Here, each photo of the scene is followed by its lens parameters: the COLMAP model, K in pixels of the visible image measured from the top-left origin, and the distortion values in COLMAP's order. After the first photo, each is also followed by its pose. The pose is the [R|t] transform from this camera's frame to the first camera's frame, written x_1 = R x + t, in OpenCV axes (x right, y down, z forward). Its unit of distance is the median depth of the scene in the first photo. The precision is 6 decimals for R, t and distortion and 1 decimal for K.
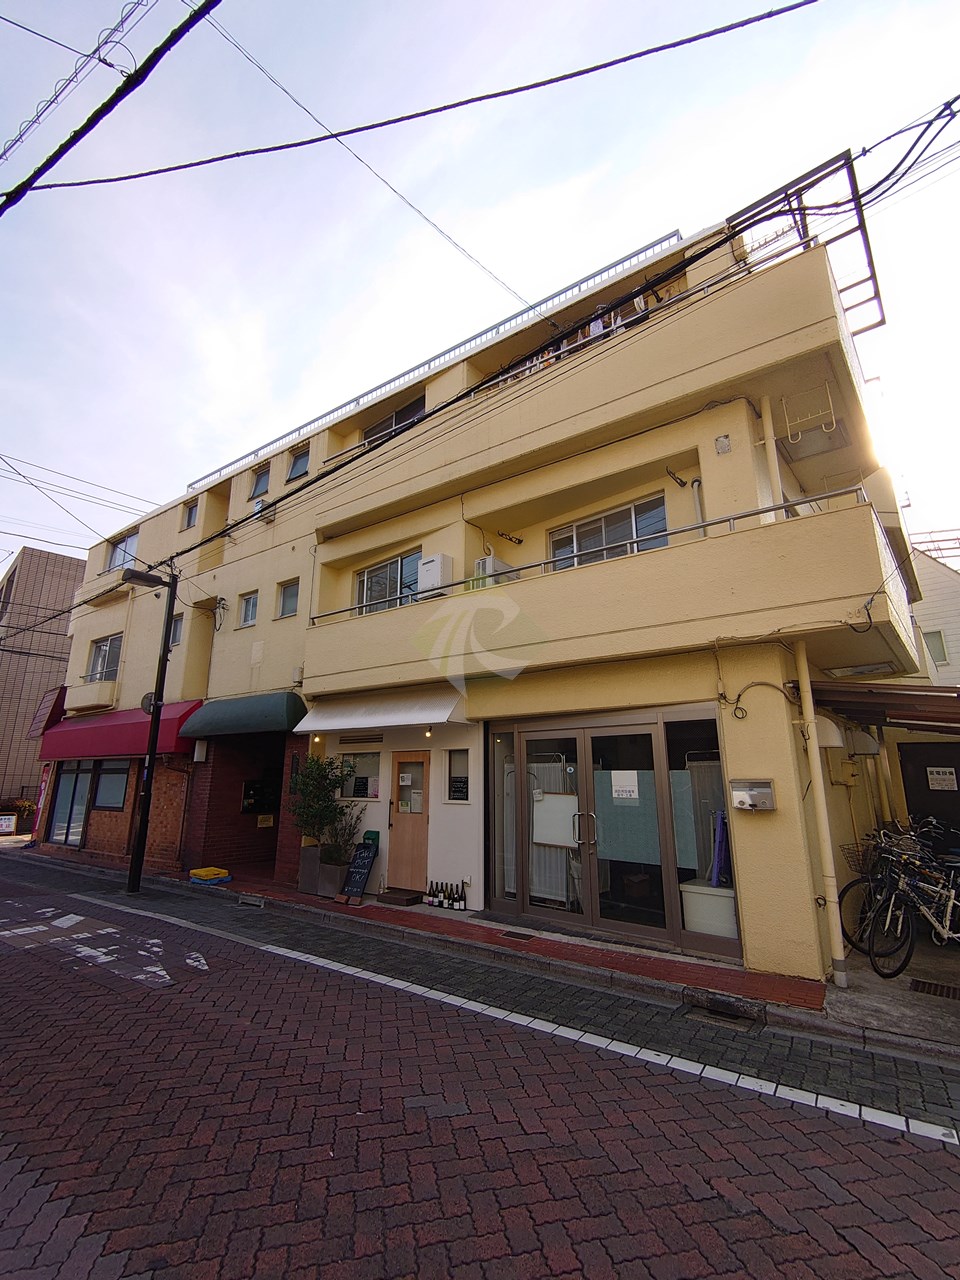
lens RADIAL K [[550.2, 0, 481.5], [0, 550.2, 642.6], [0, 0, 1]] dist [0.001167, -0.000821]
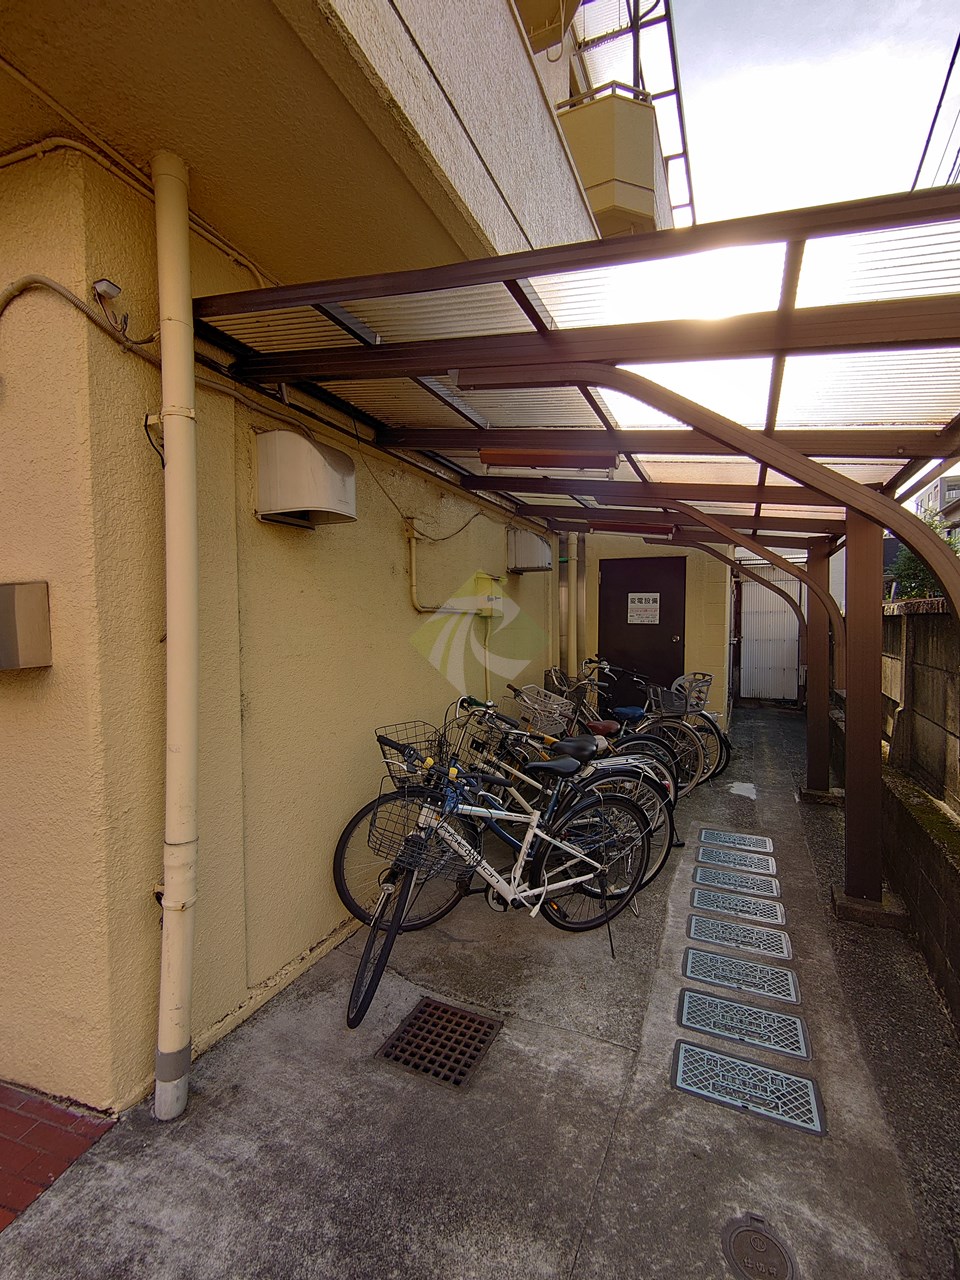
lens RADIAL K [[550.2, 0, 481.5], [0, 550.2, 642.6], [0, 0, 1]] dist [0.001167, -0.000821]
pose [[0.959977, -0.022706, 0.279159, 0.677644], [-0.052876, 0.964093, 0.260246, 0.179987], [-0.275044, -0.264591, 0.924306, 0.600555]]
